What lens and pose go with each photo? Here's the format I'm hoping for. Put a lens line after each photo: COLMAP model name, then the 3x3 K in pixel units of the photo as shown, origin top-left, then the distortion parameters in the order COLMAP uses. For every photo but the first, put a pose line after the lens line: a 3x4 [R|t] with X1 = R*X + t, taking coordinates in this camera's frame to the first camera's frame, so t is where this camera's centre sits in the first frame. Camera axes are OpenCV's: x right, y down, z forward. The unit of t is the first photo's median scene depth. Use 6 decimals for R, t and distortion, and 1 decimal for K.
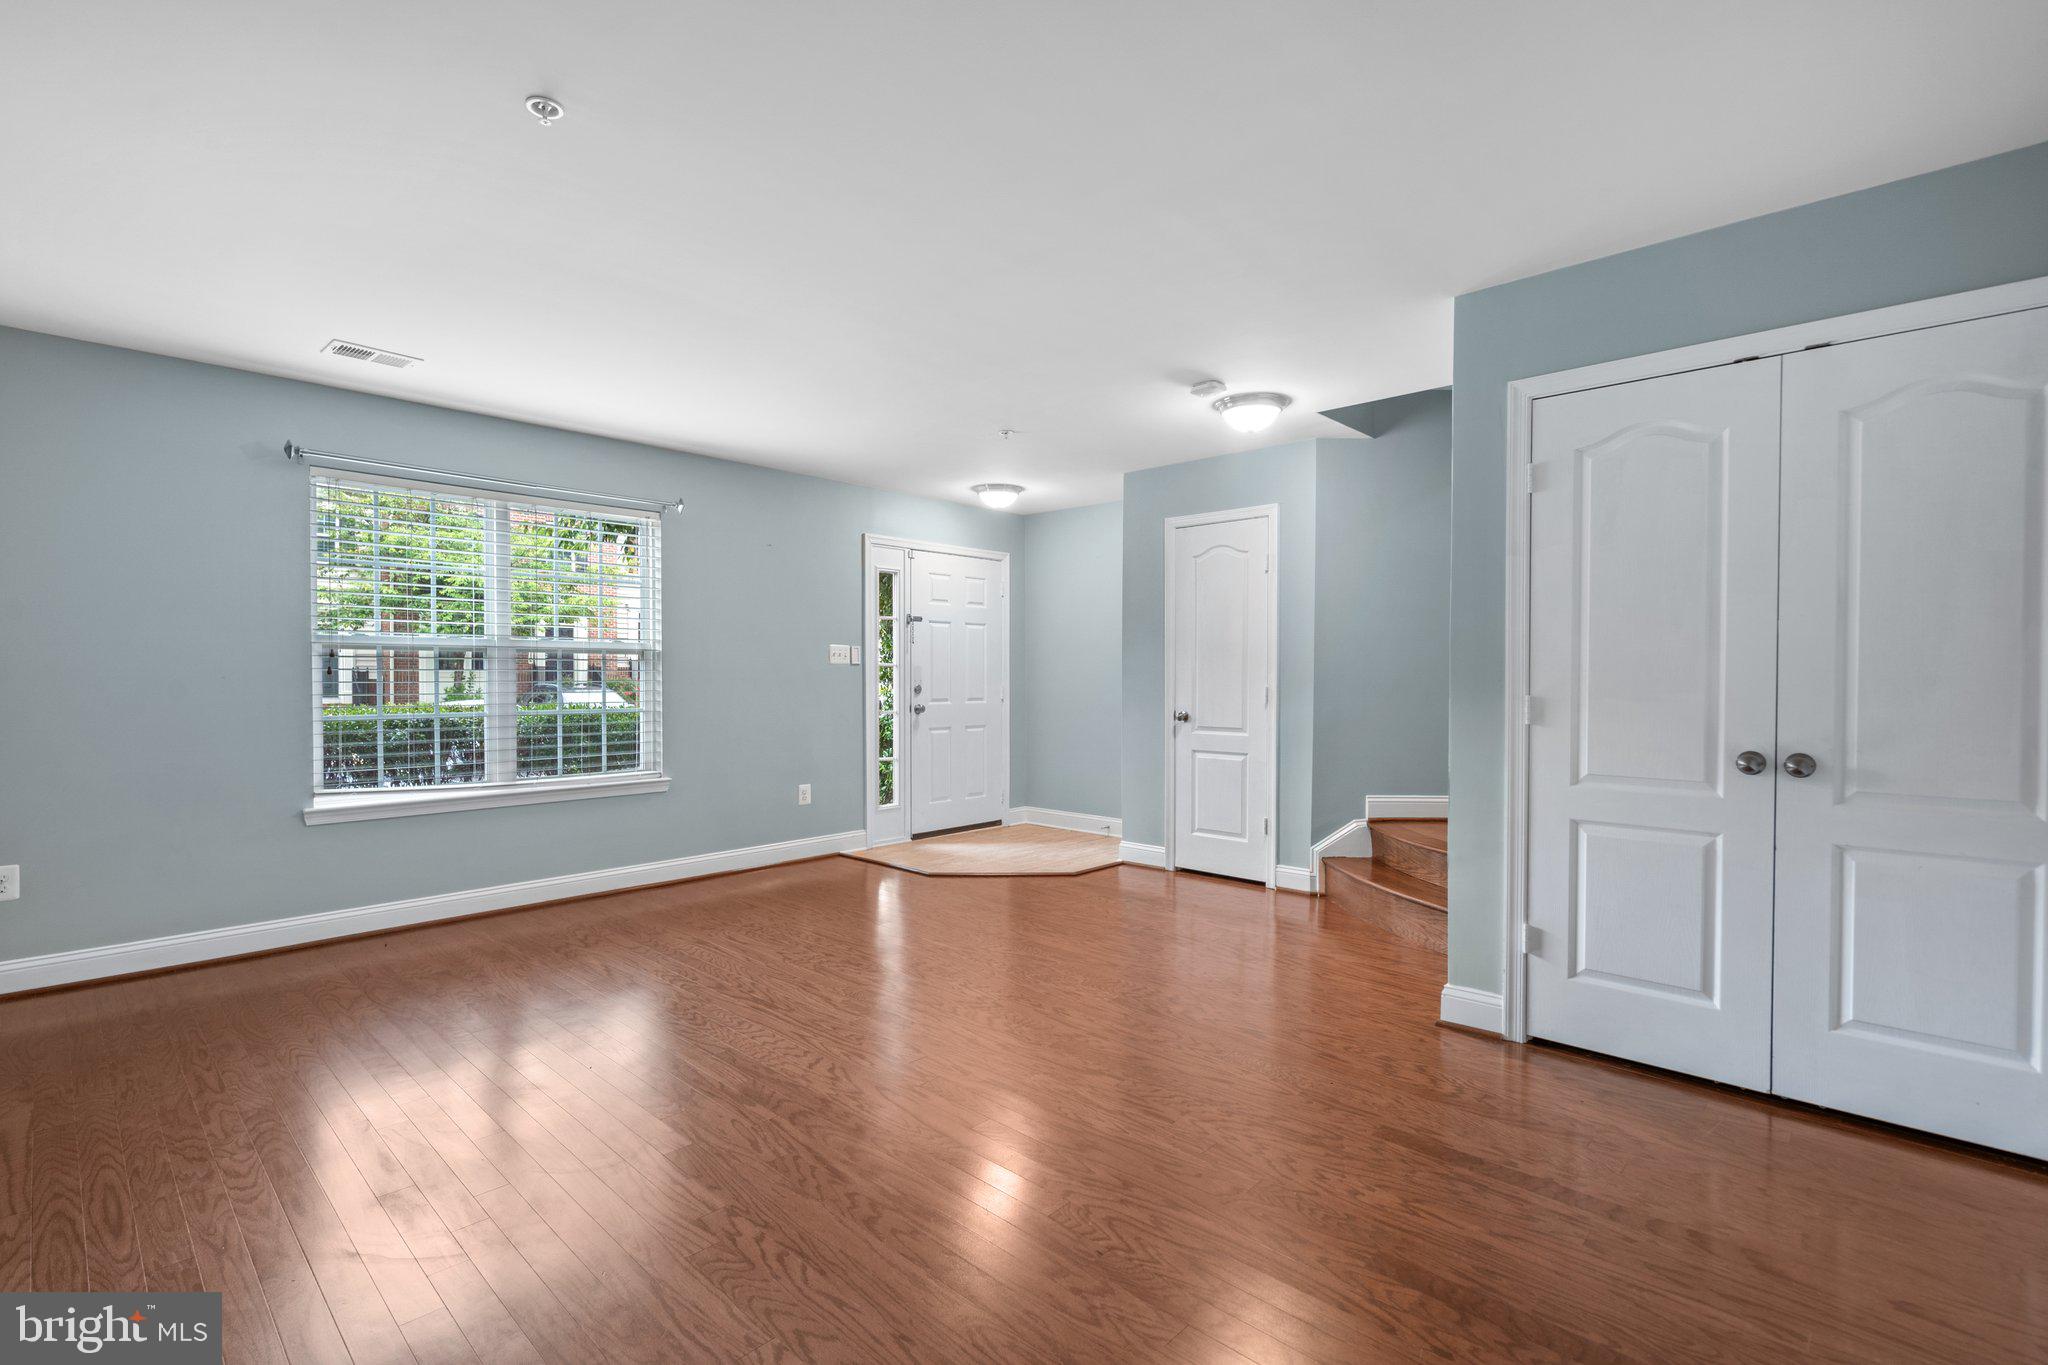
lens RADIAL K [[932.0, 0, 1014.1], [0, 932.0, 685.2], [0, 0, 1]] dist [-0.002877, 0.000431]
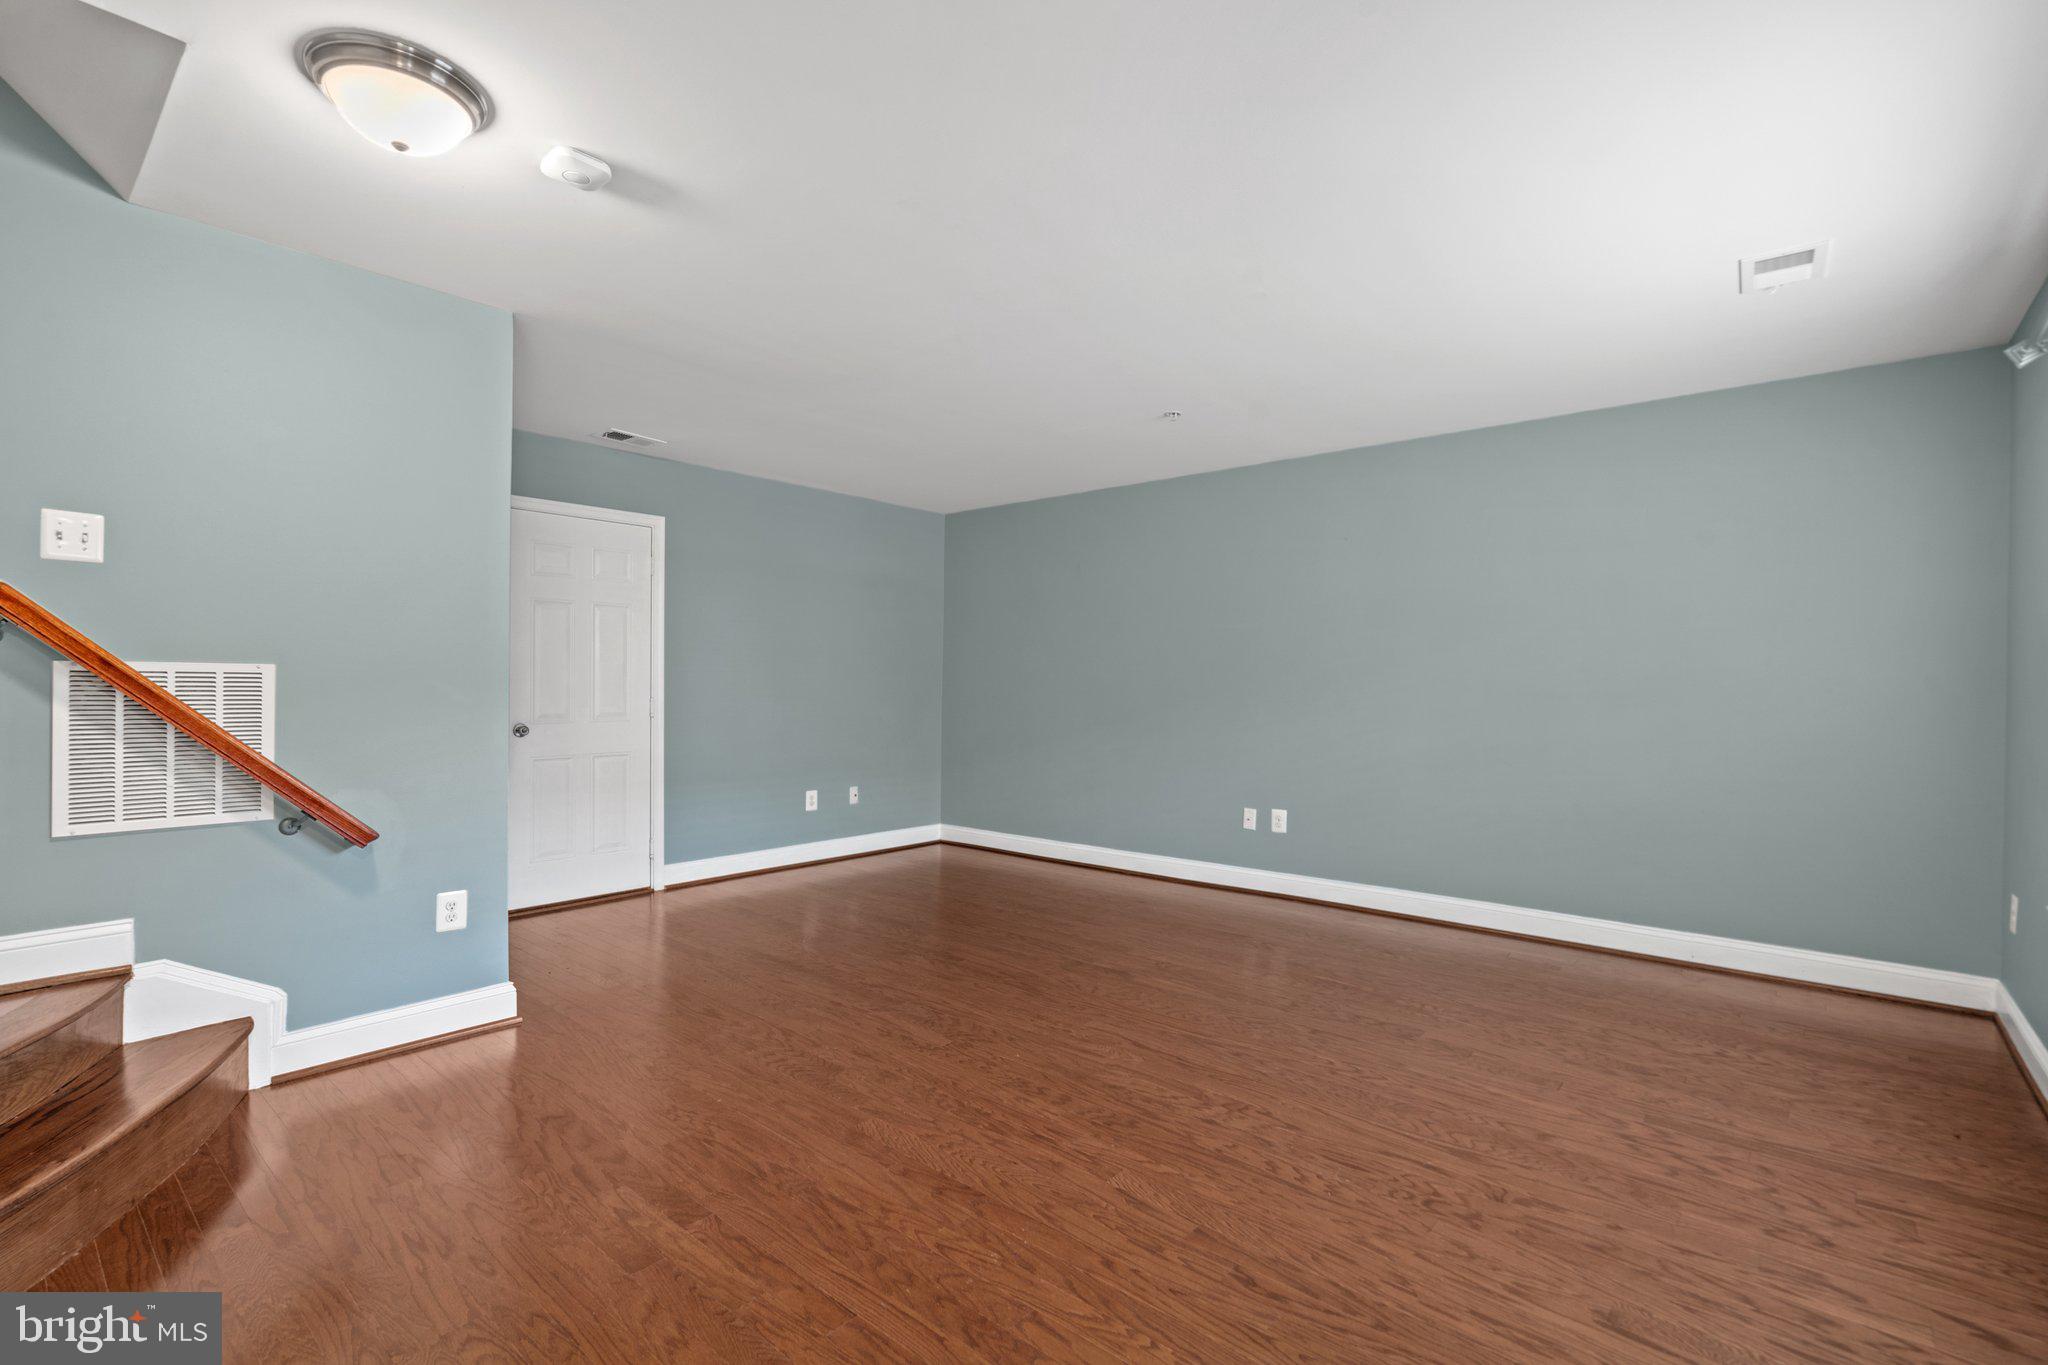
lens RADIAL K [[932.0, 0, 1014.1], [0, 932.0, 685.2], [0, 0, 1]] dist [-0.002877, 0.000431]
pose [[-0.998901, -0.009632, -0.045865, -0.023270], [-0.010172, 0.999882, 0.011544, -0.013999], [0.045748, 0.011998, -0.998881, 1.275994]]
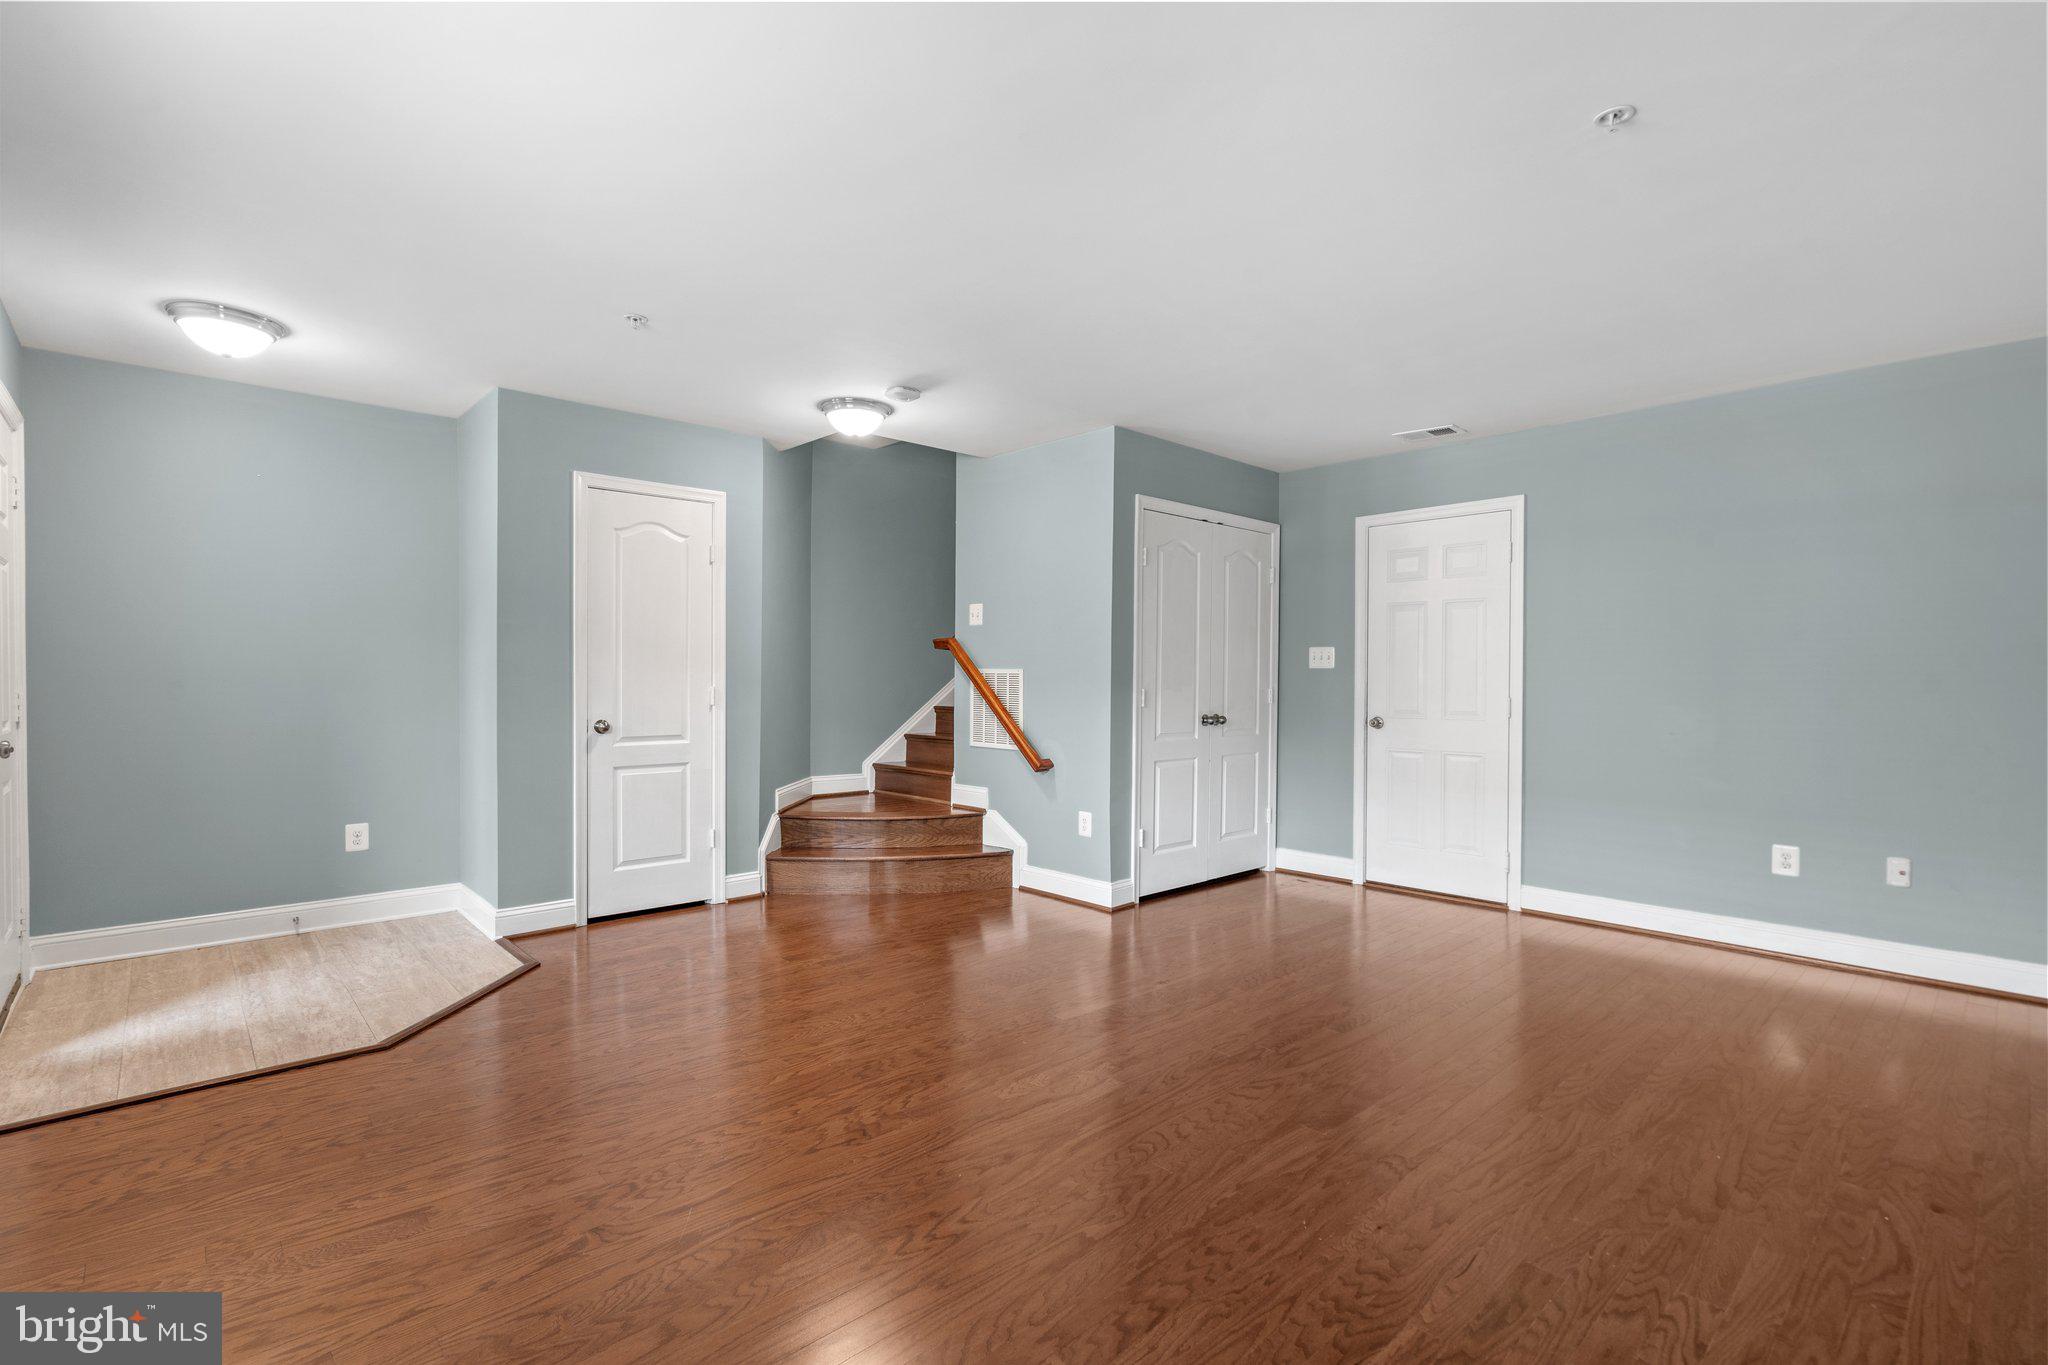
lens RADIAL K [[932.0, 0, 1014.1], [0, 932.0, 685.2], [0, 0, 1]] dist [-0.002877, 0.000431]
pose [[0.069678, -0.011107, 0.997508, -0.648936], [0.006219, 0.999923, 0.010700, -0.008980], [-0.997550, 0.005458, 0.069742, 0.654372]]
